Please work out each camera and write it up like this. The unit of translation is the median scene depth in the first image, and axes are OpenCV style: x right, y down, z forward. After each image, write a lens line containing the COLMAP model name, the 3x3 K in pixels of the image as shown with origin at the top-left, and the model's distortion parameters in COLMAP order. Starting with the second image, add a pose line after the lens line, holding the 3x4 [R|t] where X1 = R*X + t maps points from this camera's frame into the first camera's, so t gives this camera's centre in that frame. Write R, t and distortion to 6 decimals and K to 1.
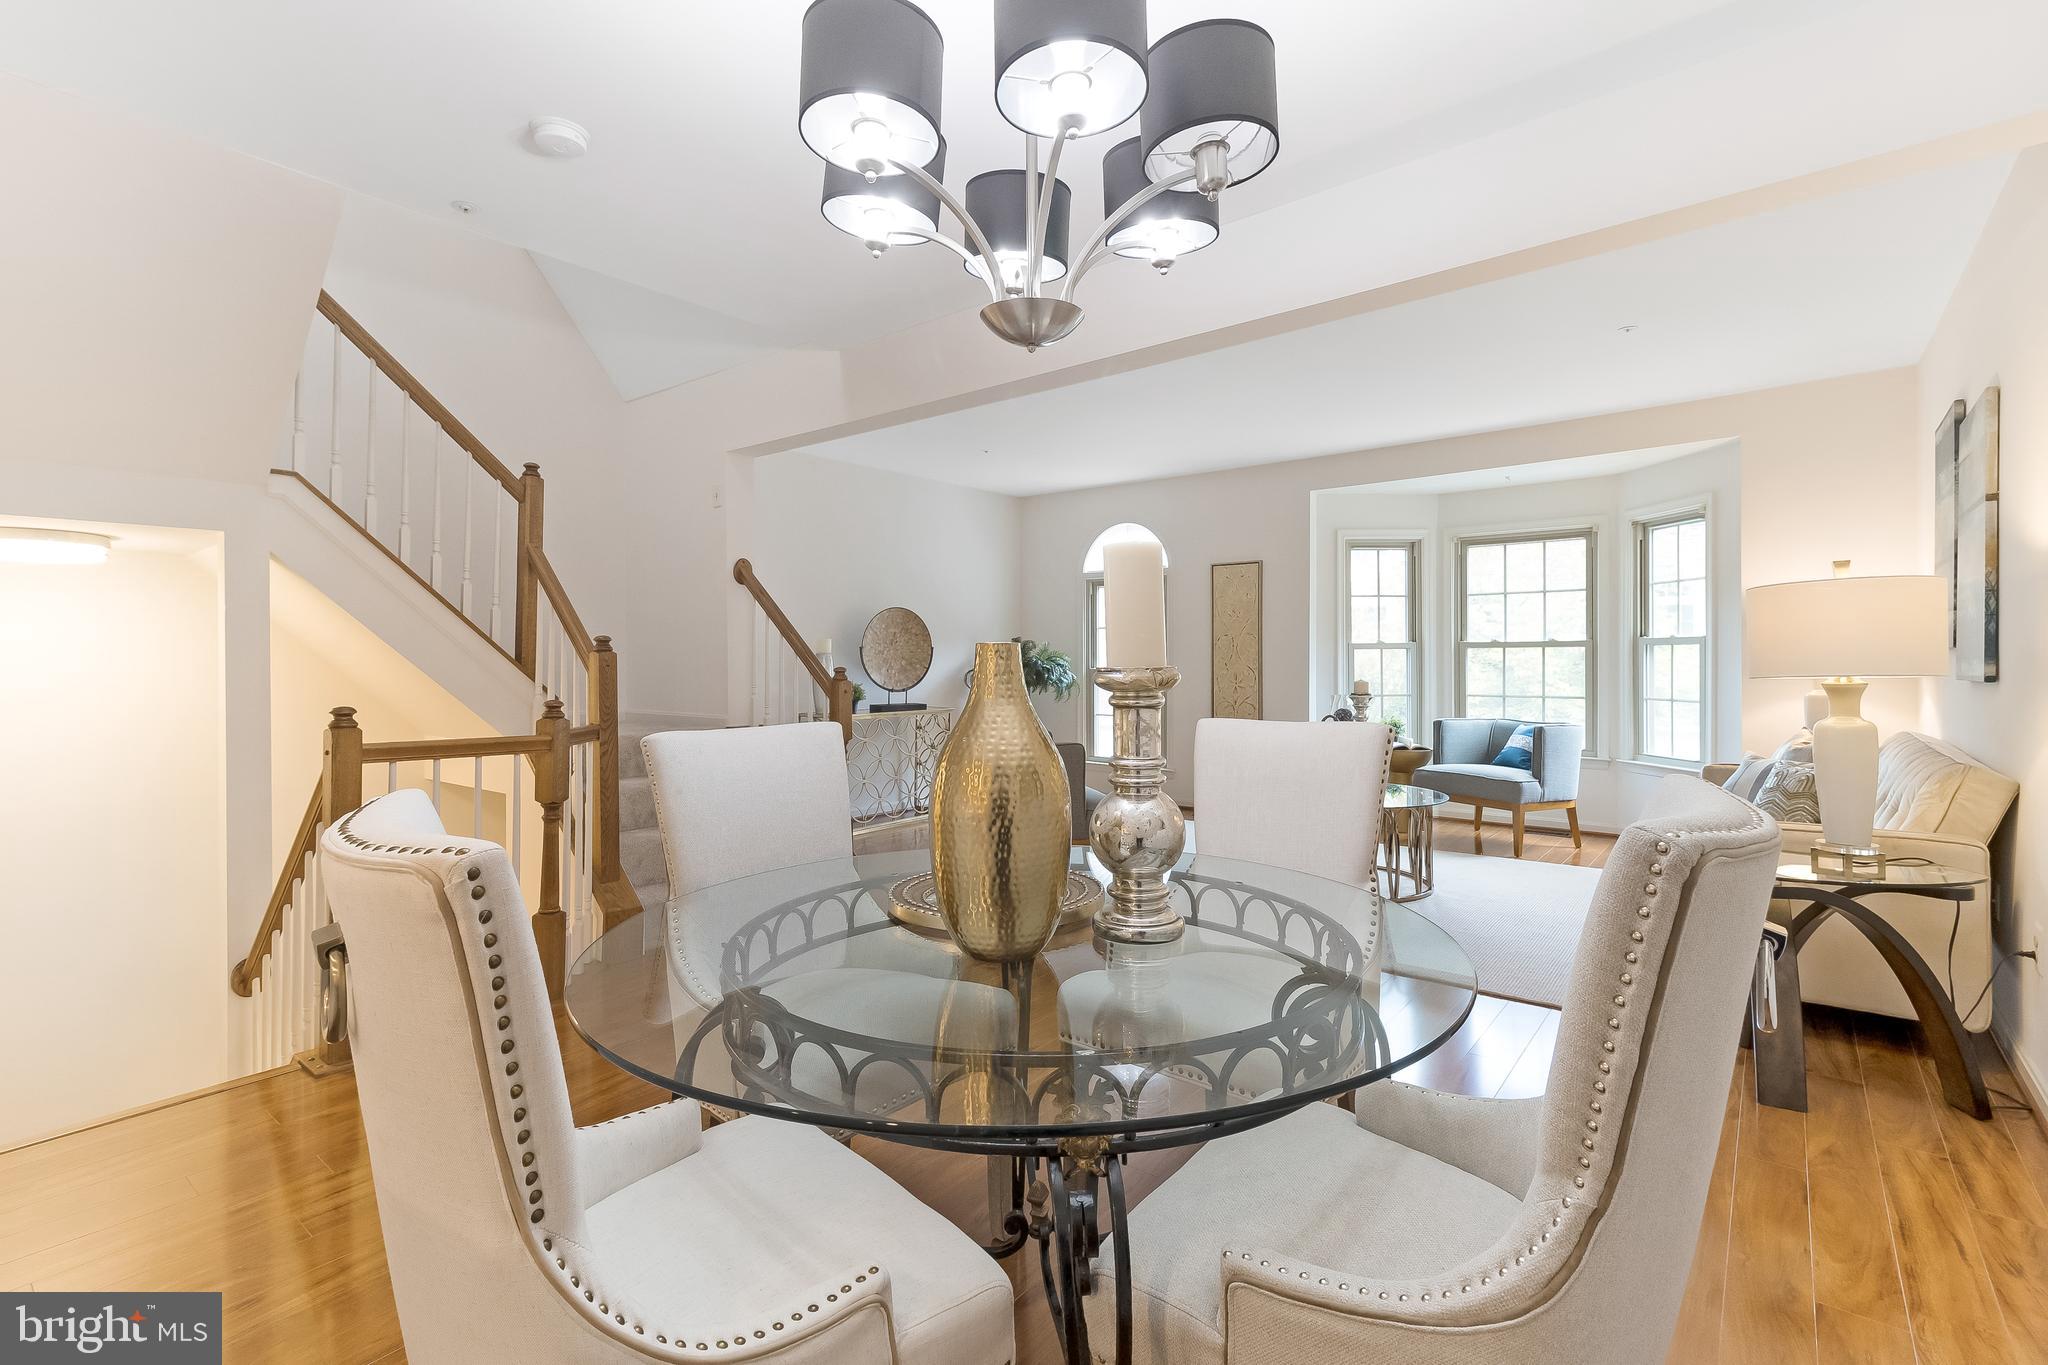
lens RADIAL K [[923.0, 0, 1018.7], [0, 923.0, 650.4], [0, 0, 1]] dist [0.011278, -0.000086]
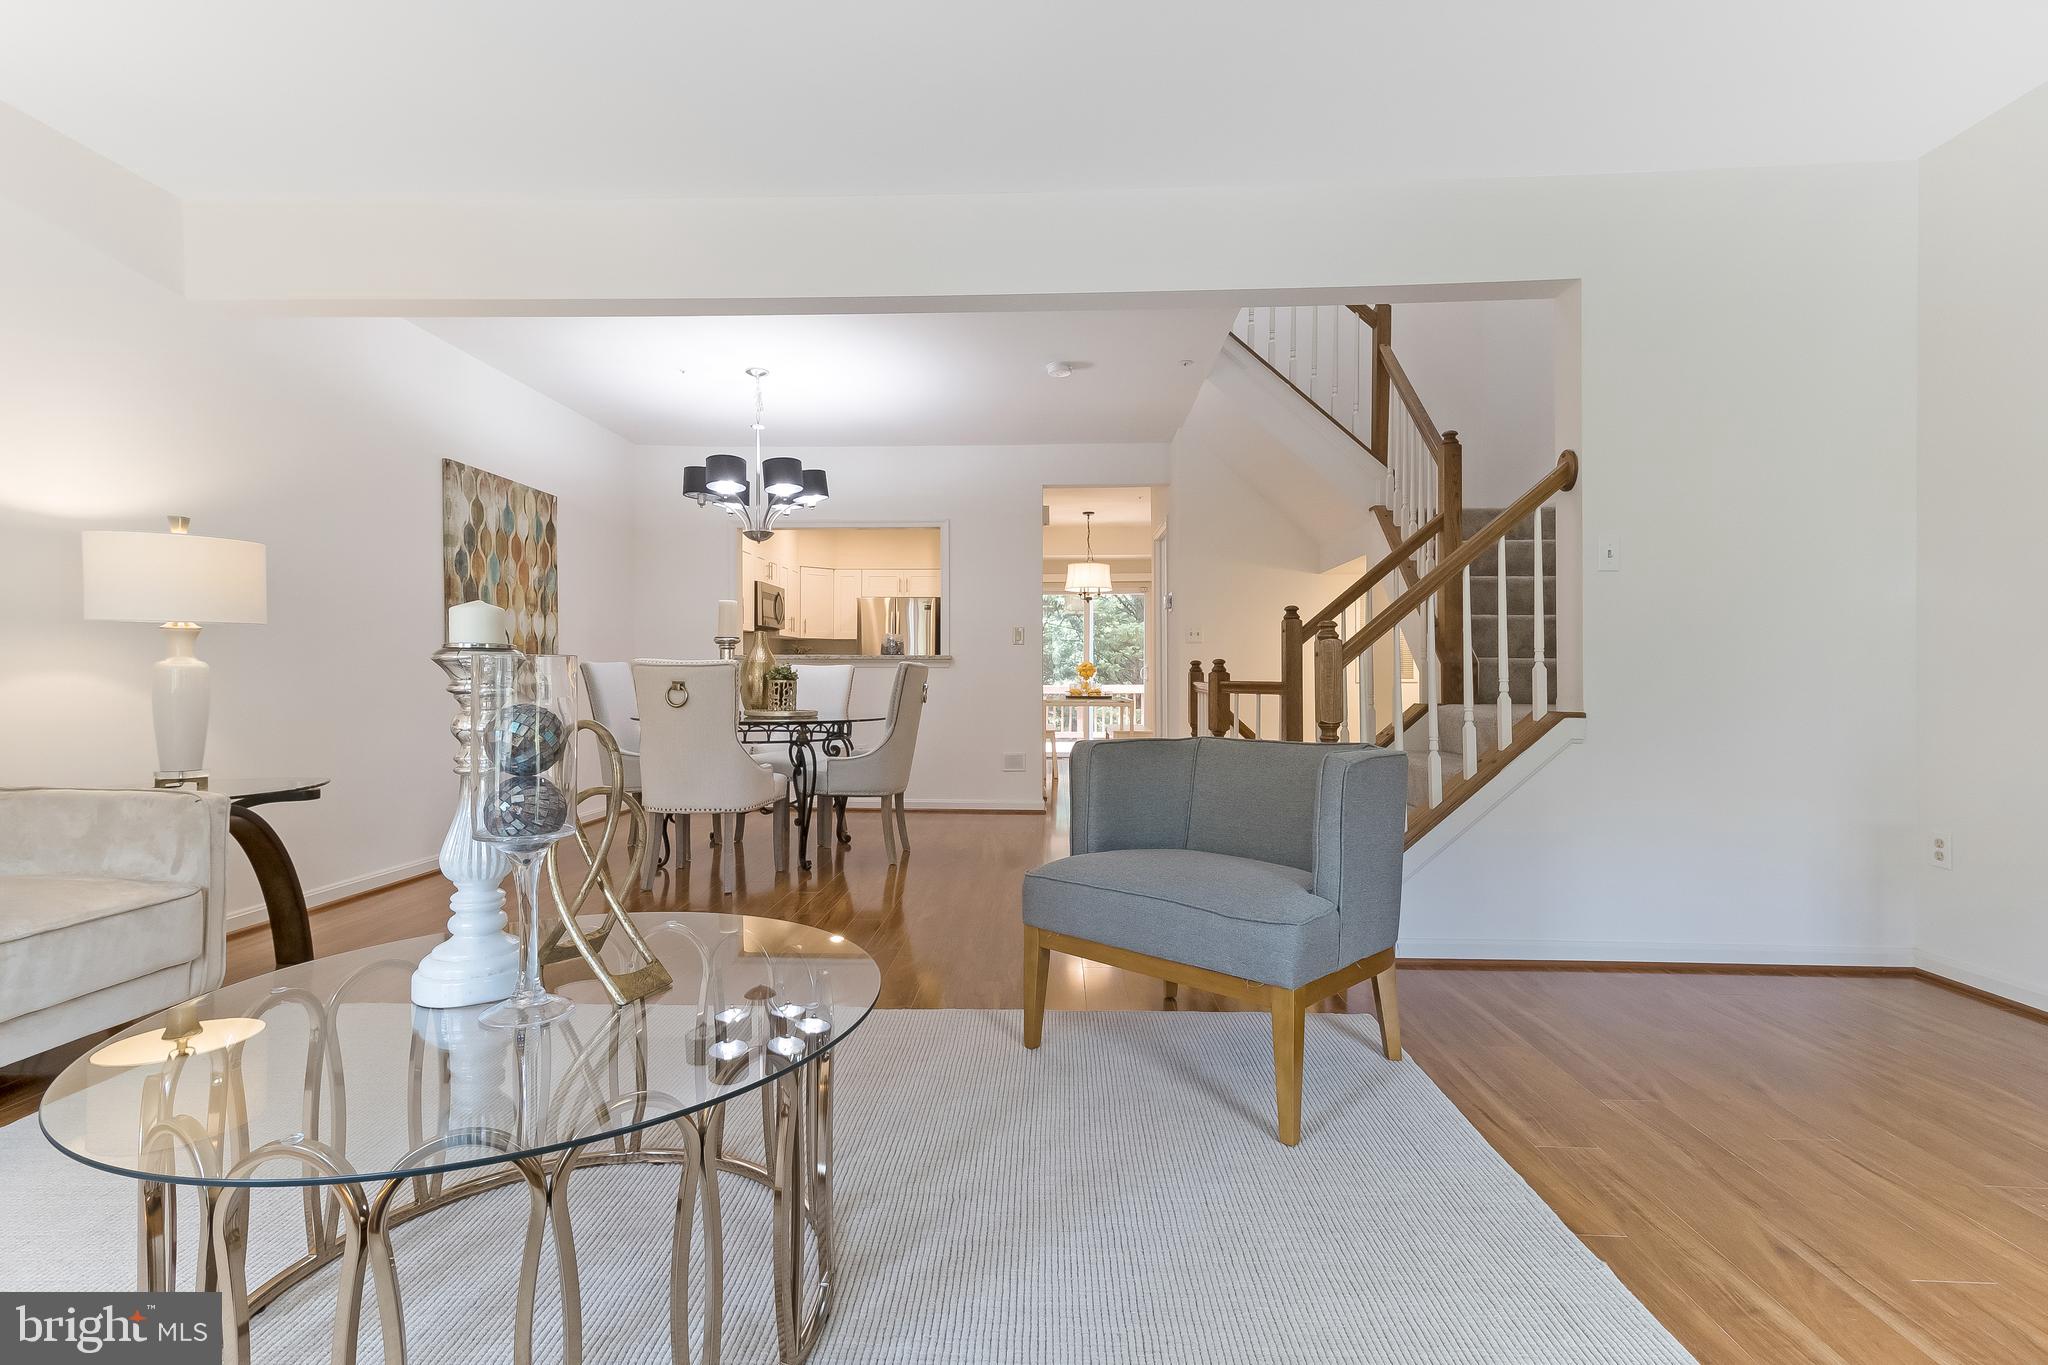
lens RADIAL K [[936.7, 0, 1018.7], [0, 936.7, 683.3], [0, 0, 1]] dist [0.008370, -0.000445]
pose [[-0.803083, 0.006919, -0.595827, 0.303539], [0.008790, 0.999961, -0.000235, 0.045407], [0.595802, -0.005426, -0.803113, 1.005849]]
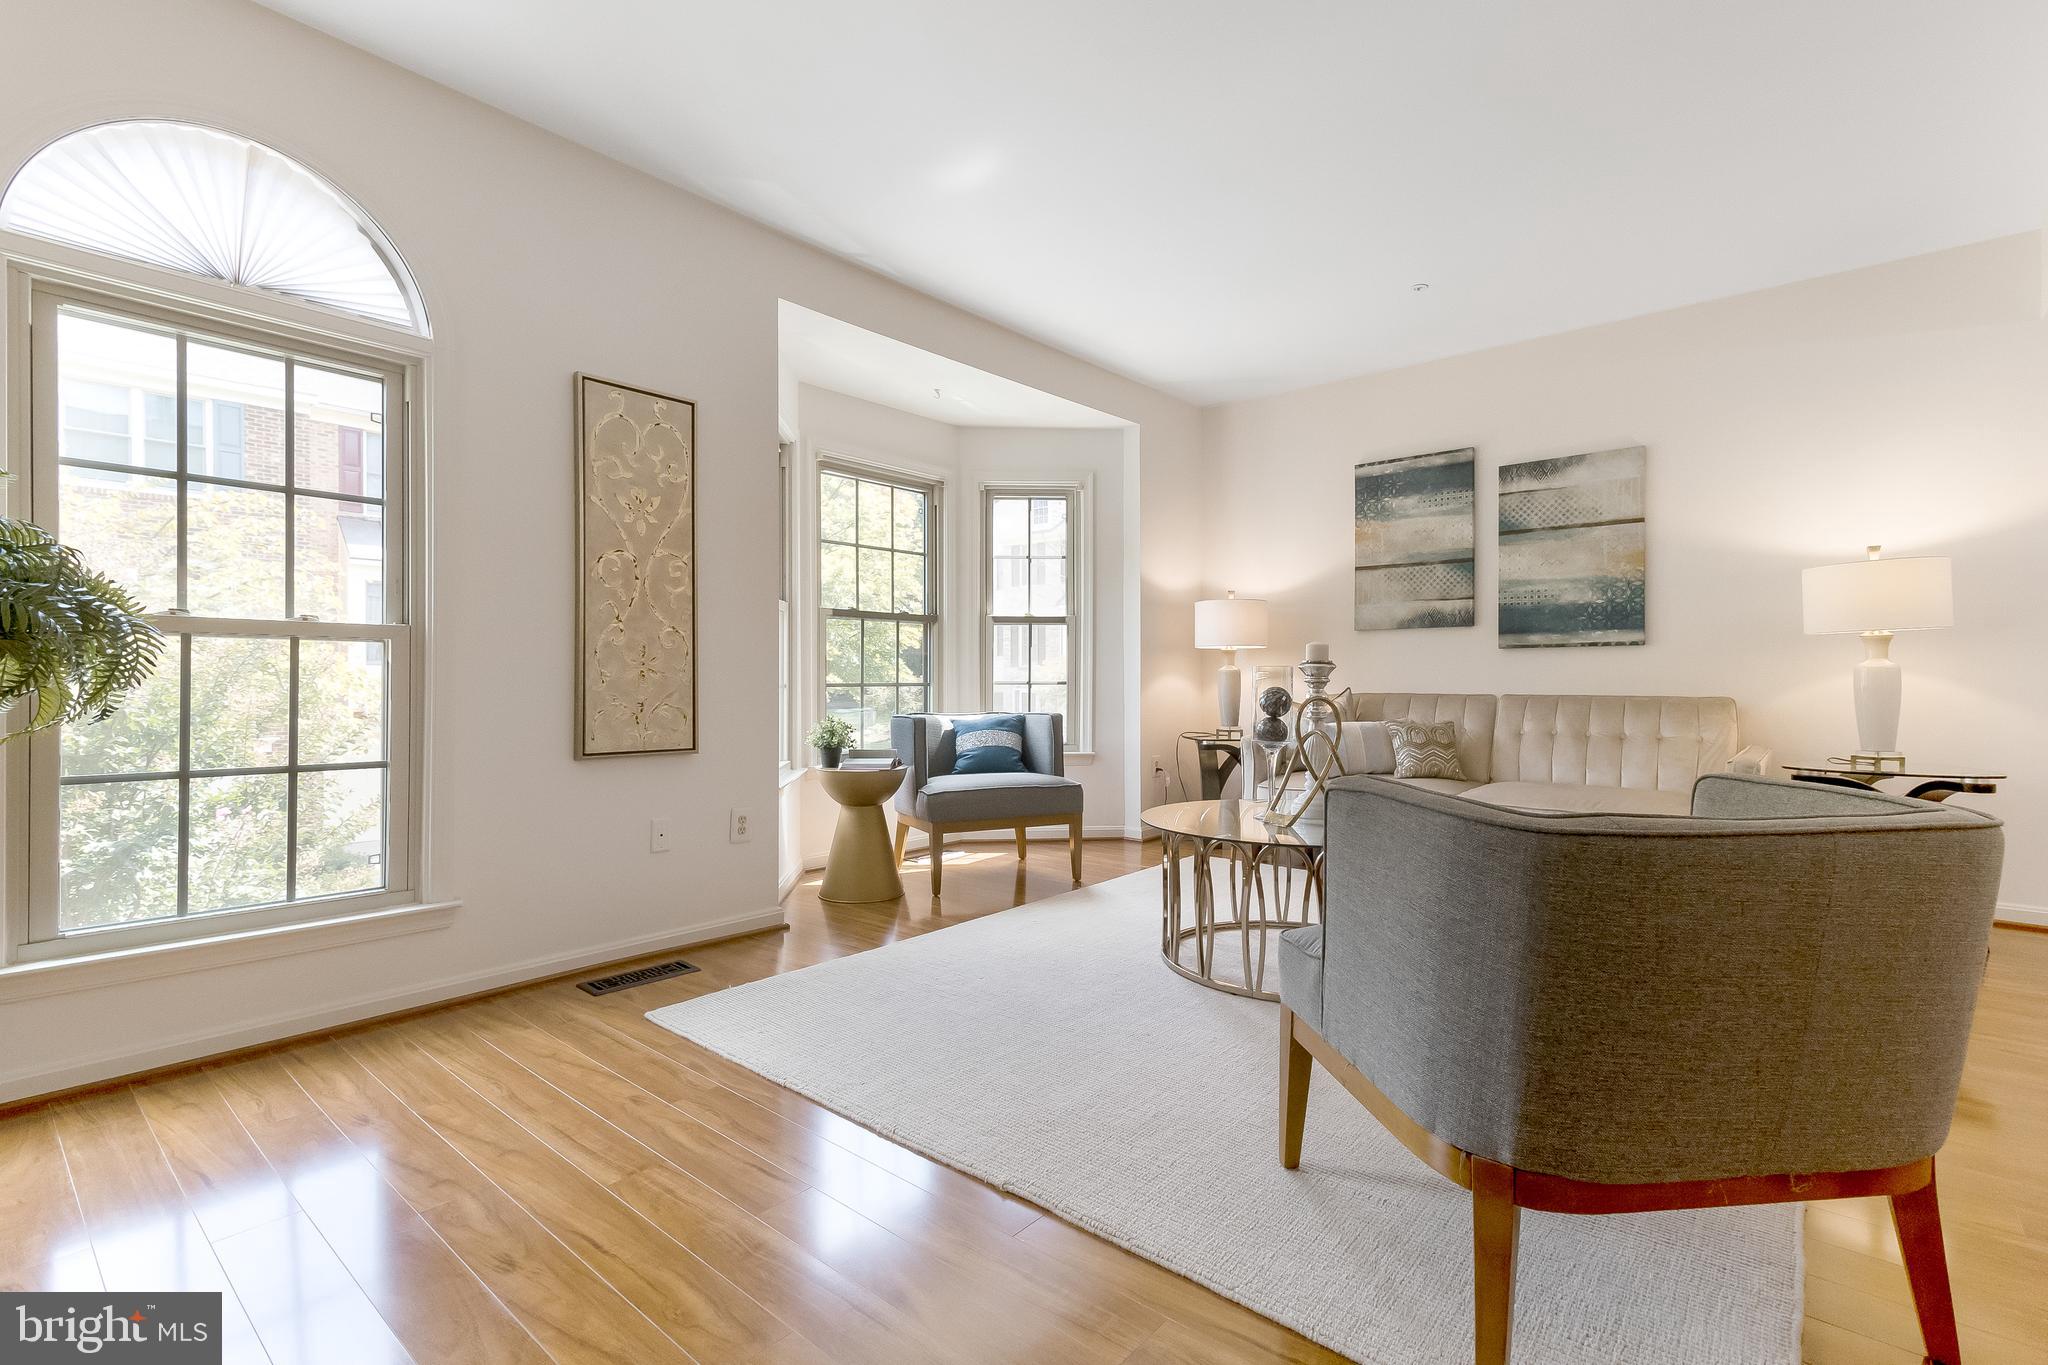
lens RADIAL K [[929.8, 0, 1015.6], [0, 929.8, 667.4], [0, 0, 1]] dist [0.011856, -0.000039]
pose [[0.035761, 0.013552, 0.999268, -0.222957], [-0.010094, 0.999862, -0.013199, 0.046626], [-0.999309, -0.009614, 0.035893, 0.892809]]
